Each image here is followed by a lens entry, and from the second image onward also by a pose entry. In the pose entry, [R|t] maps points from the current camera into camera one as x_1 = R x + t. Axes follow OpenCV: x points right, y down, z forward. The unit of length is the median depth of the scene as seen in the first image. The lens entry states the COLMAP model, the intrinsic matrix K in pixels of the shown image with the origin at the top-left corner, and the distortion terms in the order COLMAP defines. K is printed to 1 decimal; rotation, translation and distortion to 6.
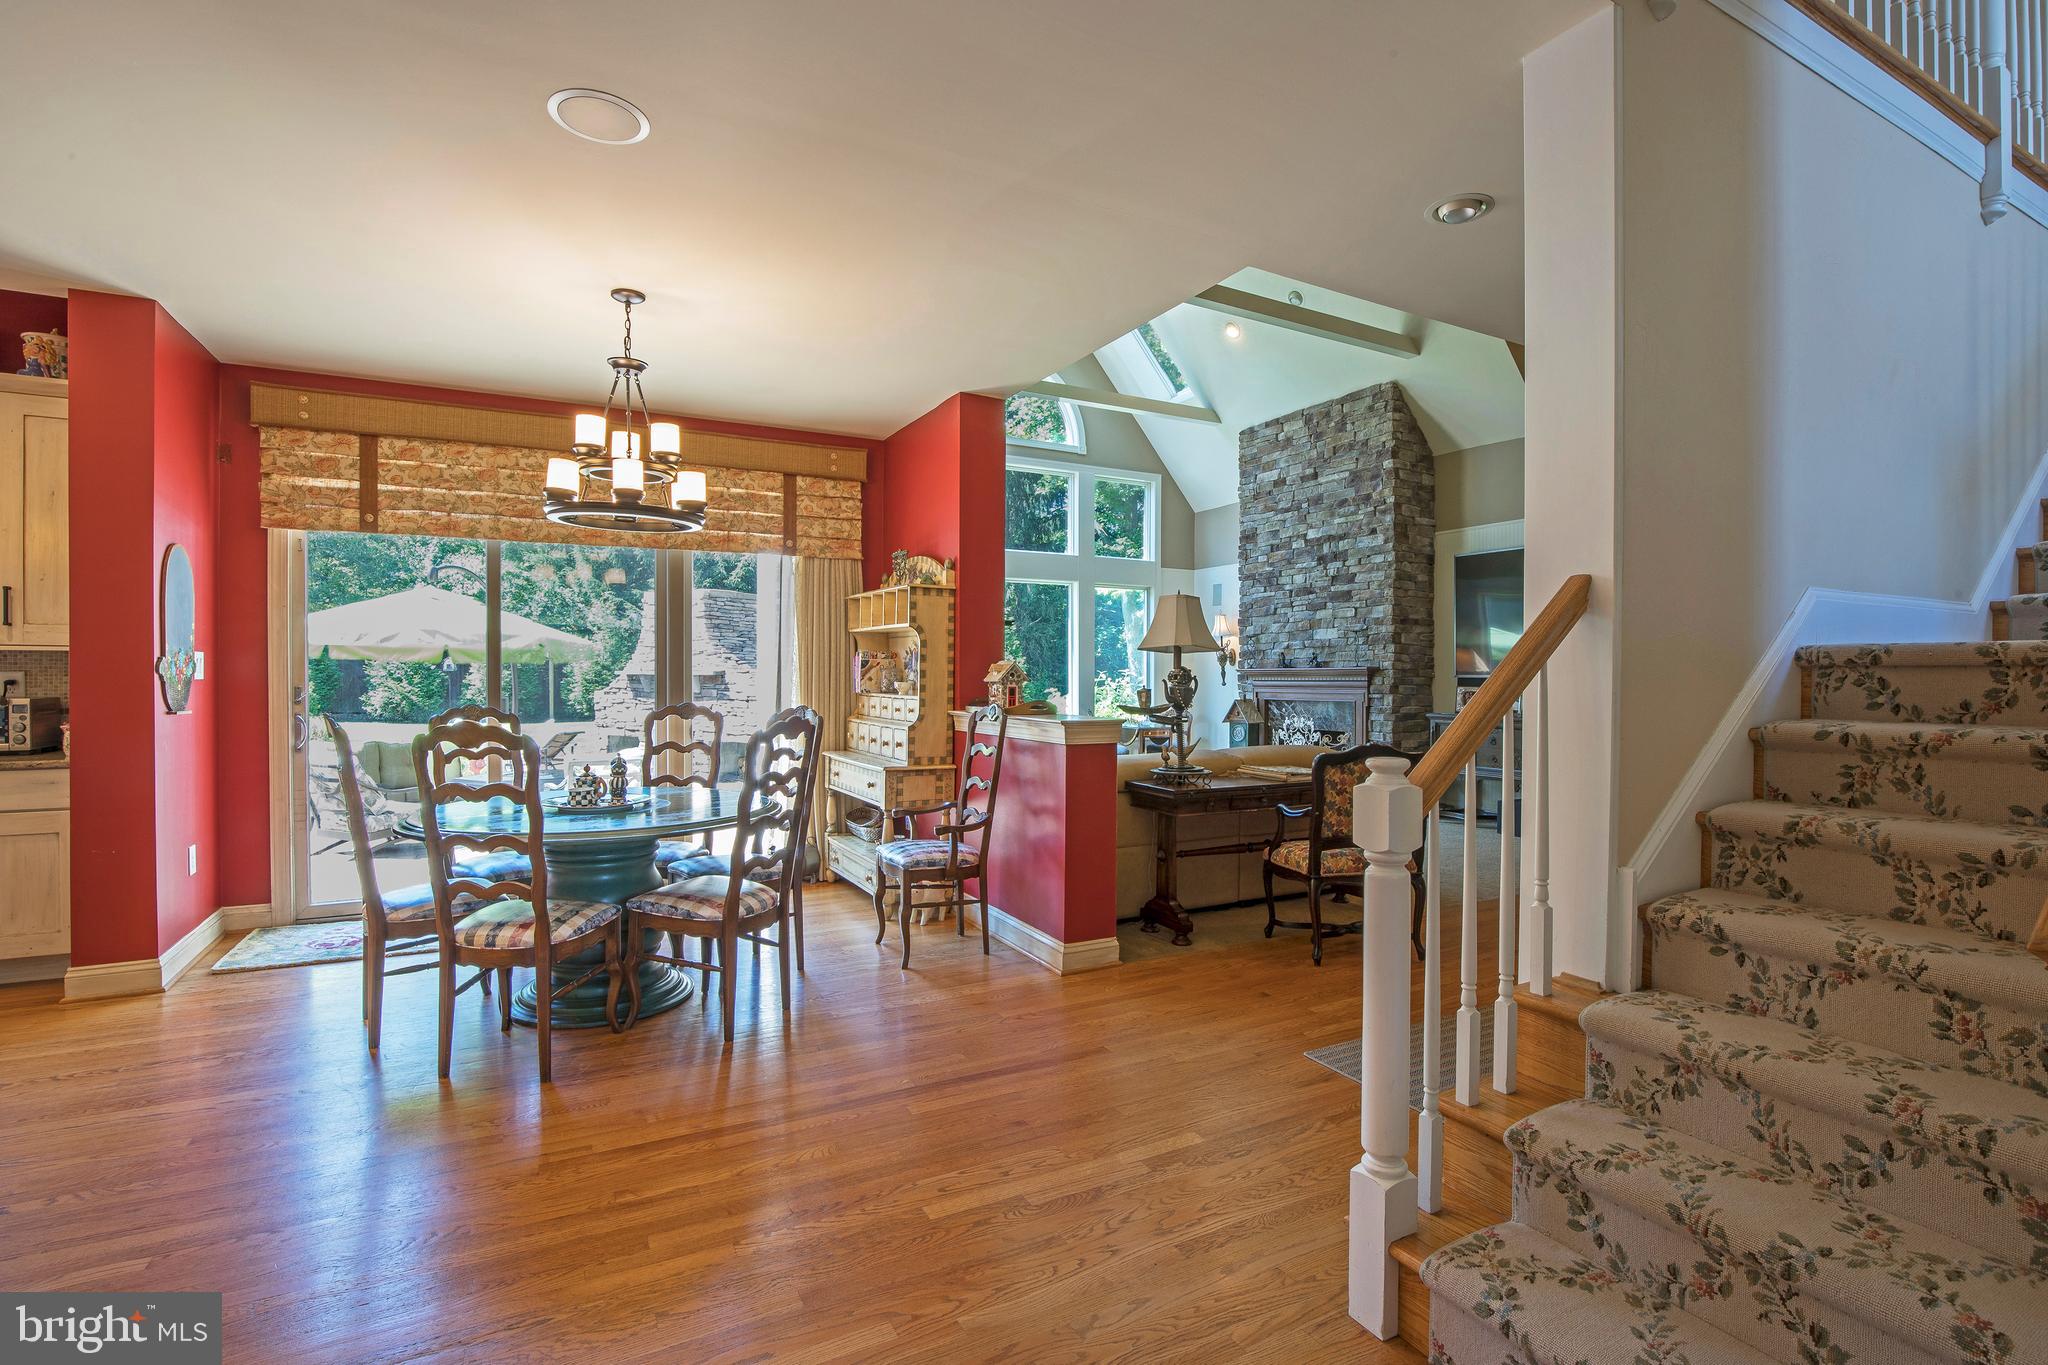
lens RADIAL K [[942.7, 0, 1026.3], [0, 942.7, 693.5], [0, 0, 1]] dist [-0.025228, 0.000407]
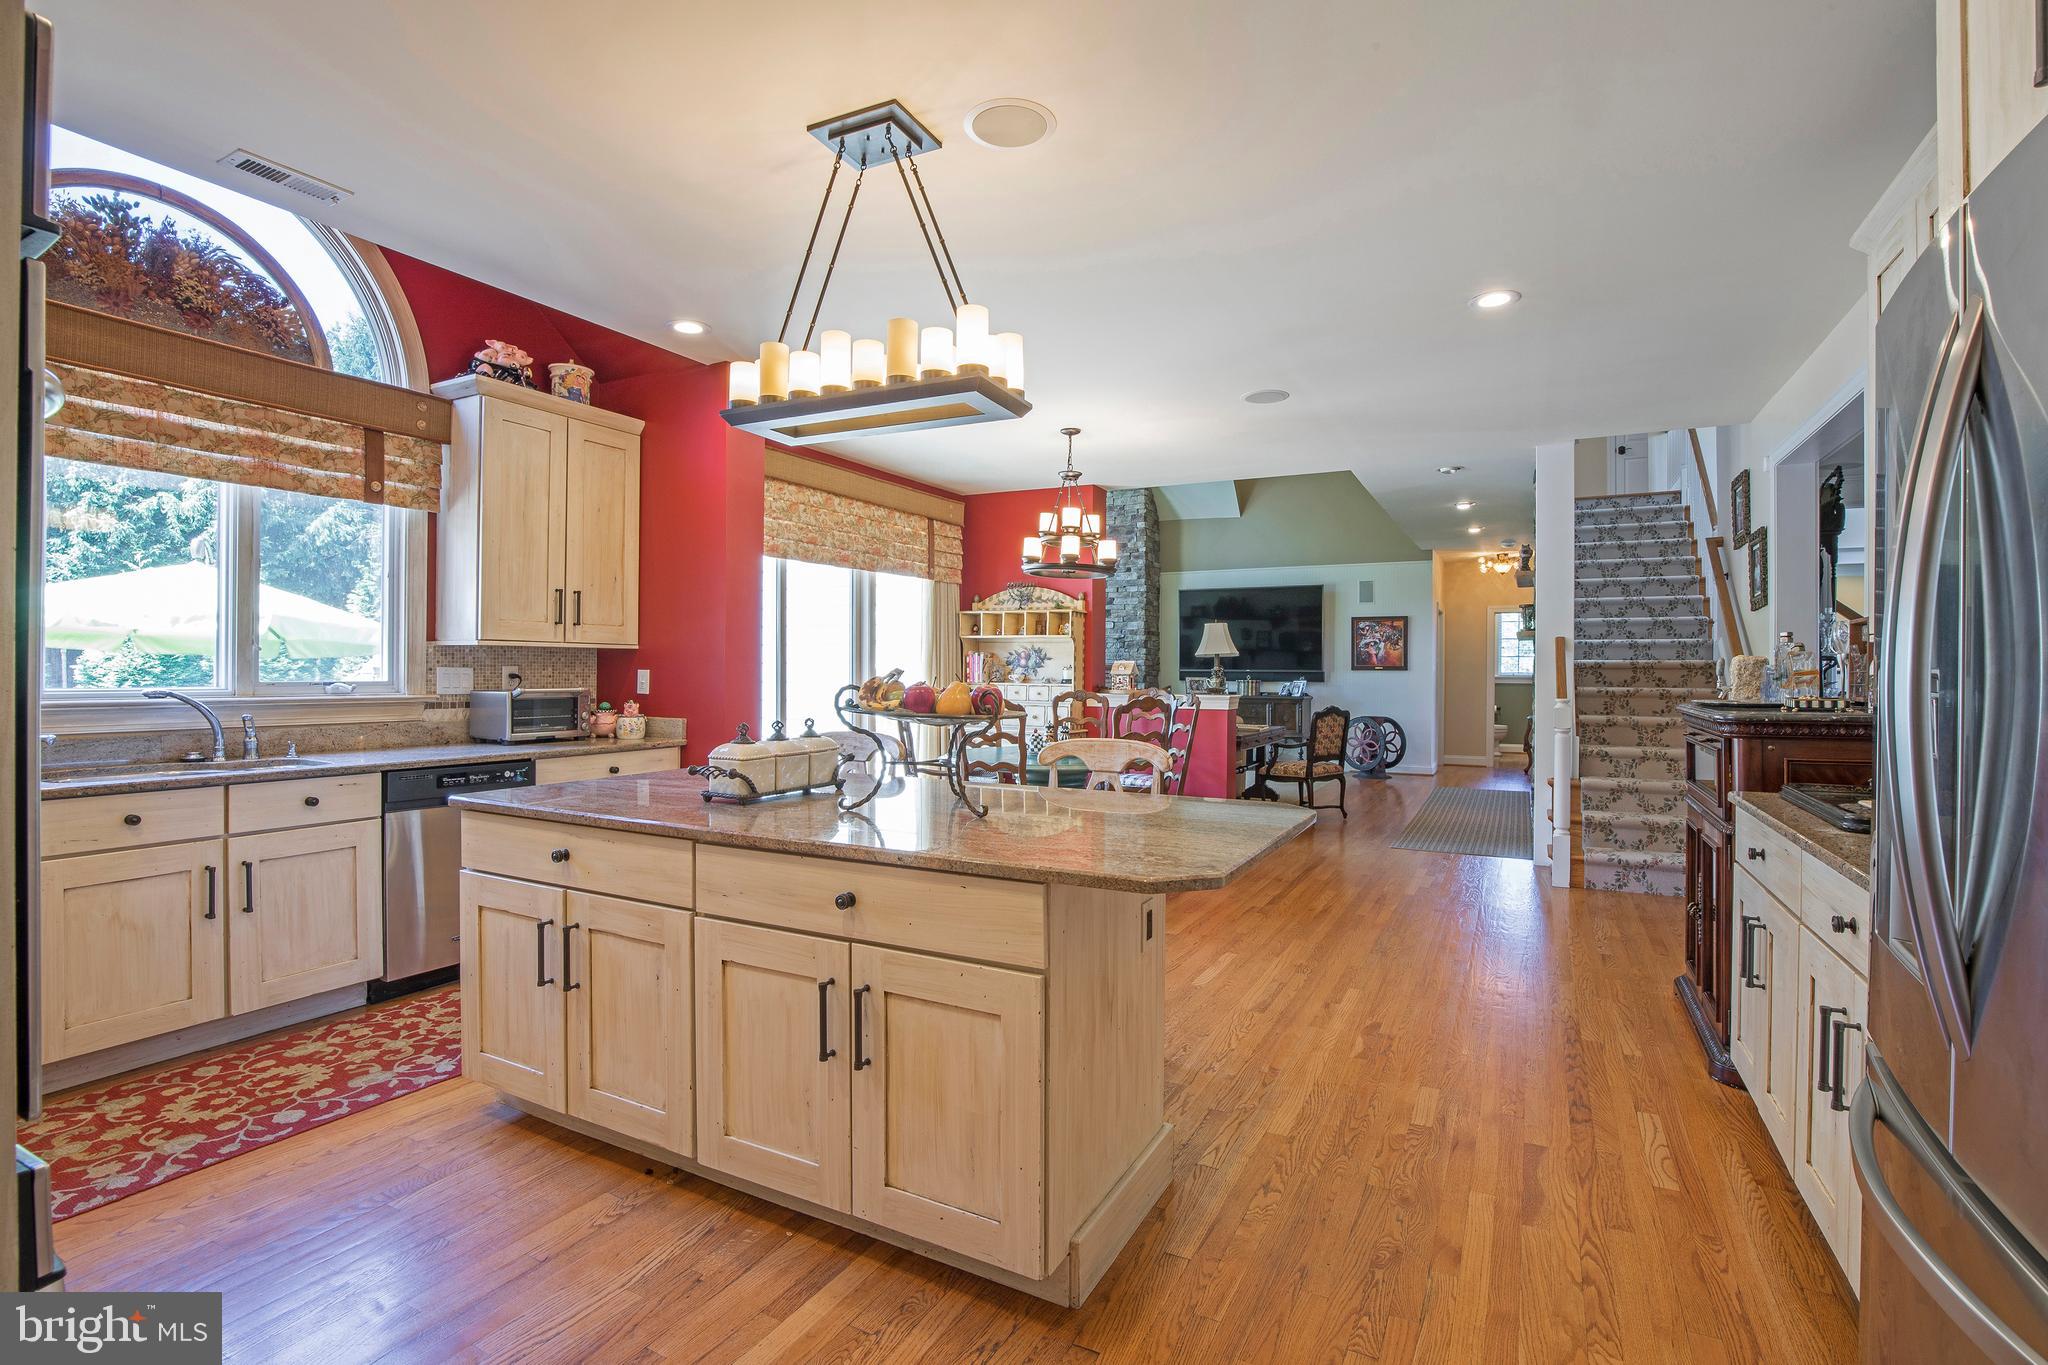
lens RADIAL K [[956.3, 0, 1020.9], [0, 956.3, 673.0], [0, 0, 1]] dist [-0.026389, 0.001827]
pose [[0.829670, -0.001558, 0.558252, -0.894057], [0.009375, 0.999894, -0.011142, 0.000828], [-0.558175, 0.014478, 0.829597, -0.185421]]
